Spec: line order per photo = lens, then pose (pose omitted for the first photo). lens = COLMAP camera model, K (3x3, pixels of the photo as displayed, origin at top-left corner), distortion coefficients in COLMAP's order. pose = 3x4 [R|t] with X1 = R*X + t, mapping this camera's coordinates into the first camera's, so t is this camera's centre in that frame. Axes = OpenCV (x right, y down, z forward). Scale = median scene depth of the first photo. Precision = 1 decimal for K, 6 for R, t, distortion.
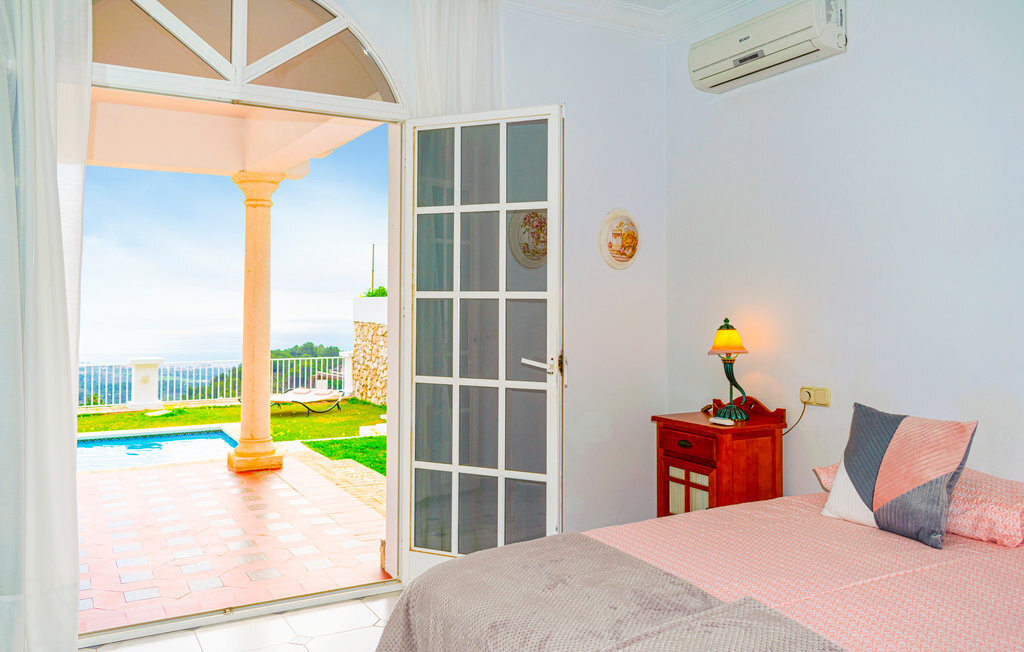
lens RADIAL K [[791.1, 0, 511.0], [0, 791.1, 274.8], [0, 0, 1]] dist [-0.001360, 0.049262]
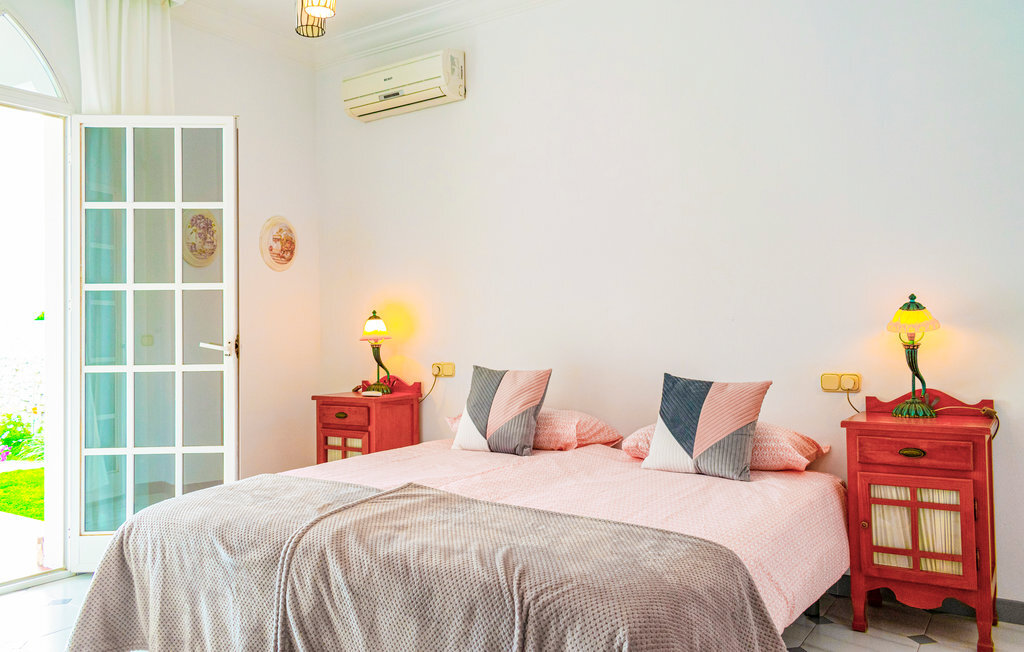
lens RADIAL K [[793.9, 0, 512.0], [0, 793.9, 326.0], [0, 0, 1]] dist [-0.000793, 0.003877]
pose [[0.889438, -0.012758, 0.456879, -0.097742], [0.002197, 0.999718, 0.023640, 0.052719], [-0.457051, -0.020023, 0.889215, -0.177704]]
